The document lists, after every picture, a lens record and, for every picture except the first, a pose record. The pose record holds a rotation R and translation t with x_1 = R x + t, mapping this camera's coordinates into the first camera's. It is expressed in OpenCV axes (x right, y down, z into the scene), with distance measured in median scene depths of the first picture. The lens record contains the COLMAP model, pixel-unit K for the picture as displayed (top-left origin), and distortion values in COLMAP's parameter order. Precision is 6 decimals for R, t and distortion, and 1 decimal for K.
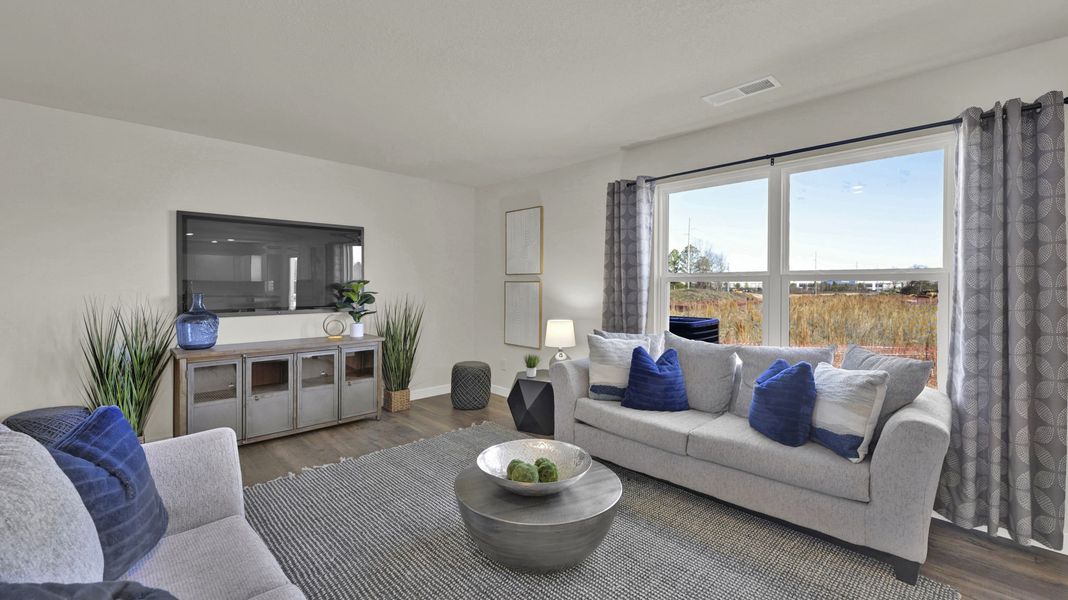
lens RADIAL K [[442.5, 0, 527.9], [0, 442.5, 287.2], [0, 0, 1]] dist [-0.000393, 0.000027]
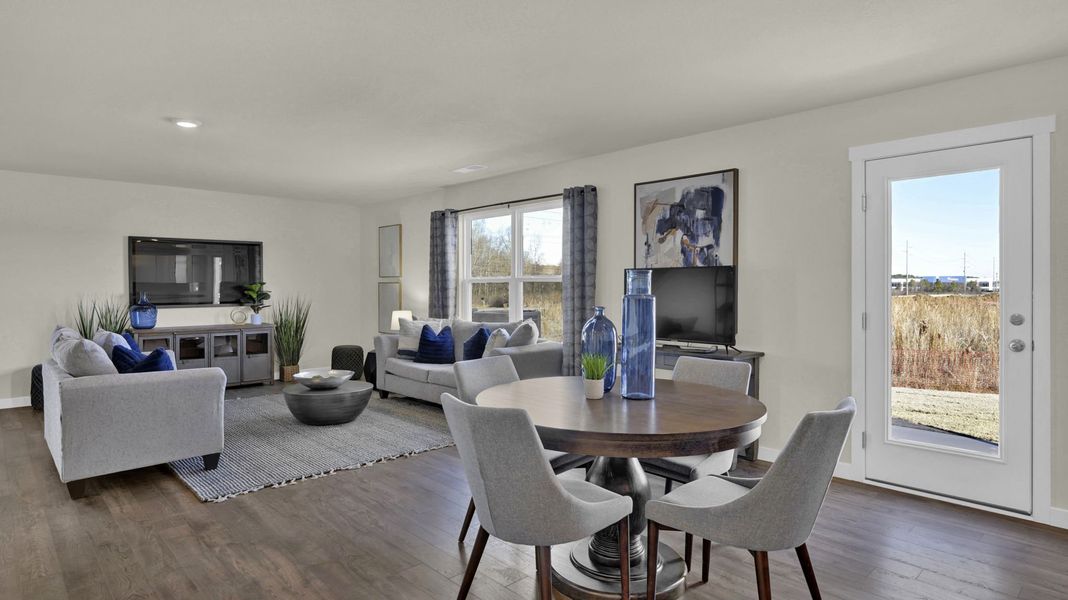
lens RADIAL K [[584.5, 0, 531.2], [0, 584.5, 294.4], [0, 0, 1]] dist [-0.000543, 0.000041]
pose [[0.999930, -0.004116, -0.011076, 0.542317], [0.004227, 0.999940, 0.010094, 0.007624], [0.011034, -0.010140, 0.999888, -0.887802]]
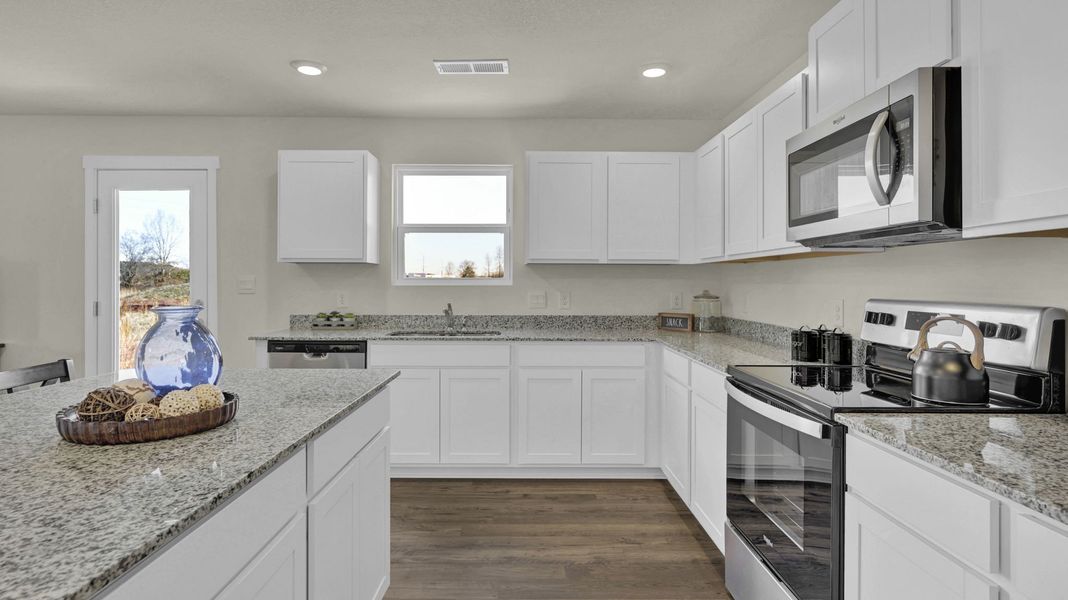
lens RADIAL K [[547.4, 0, 527.2], [0, 547.4, 285.5], [0, 0, 1]] dist [-0.000522, -0.000336]
pose [[0.690291, -0.005987, 0.723507, 0.910397], [0.001594, 0.999976, 0.006754, 0.013563], [-0.723530, -0.003509, 0.690284, -1.235518]]
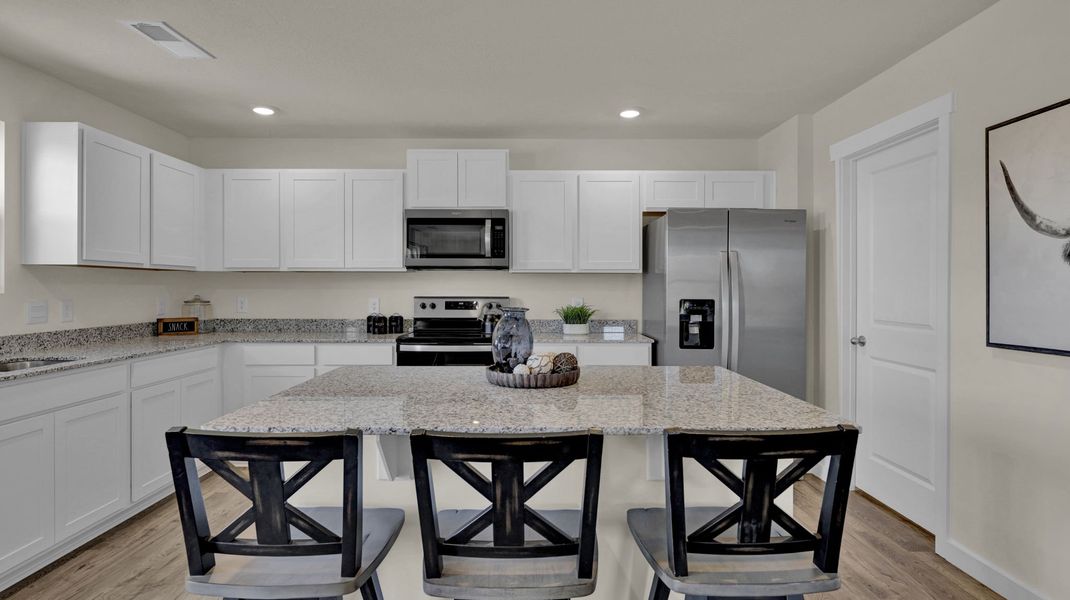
lens RADIAL K [[548.4, 0, 528.2], [0, 548.4, 285.5], [0, 0, 1]] dist [-0.000522, -0.000336]
pose [[-0.722587, -0.002644, 0.691275, 0.614298], [-0.002007, 0.999996, 0.001728, 0.006787], [-0.691277, -0.000139, -0.722590, -0.408266]]
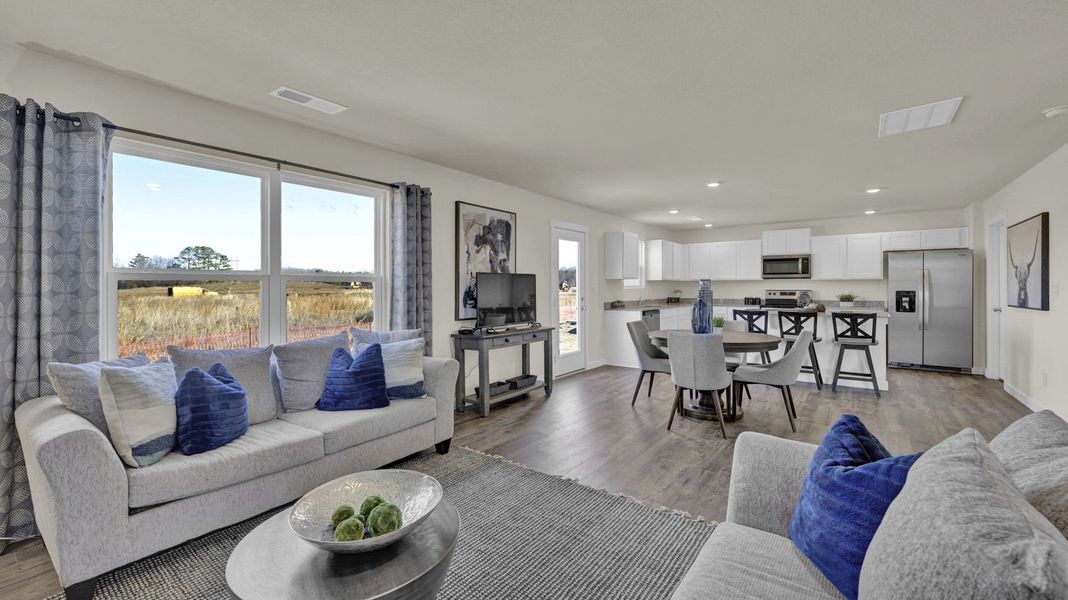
lens RADIAL K [[432.0, 0, 531.2], [0, 432.0, 286.9], [0, 0, 1]] dist [0.000594, 0.000211]
pose [[-0.149791, -0.003465, 0.988712, -0.454823], [0.005464, 0.999976, 0.004332, 0.000004], [-0.988703, 0.006051, -0.149769, 0.467852]]
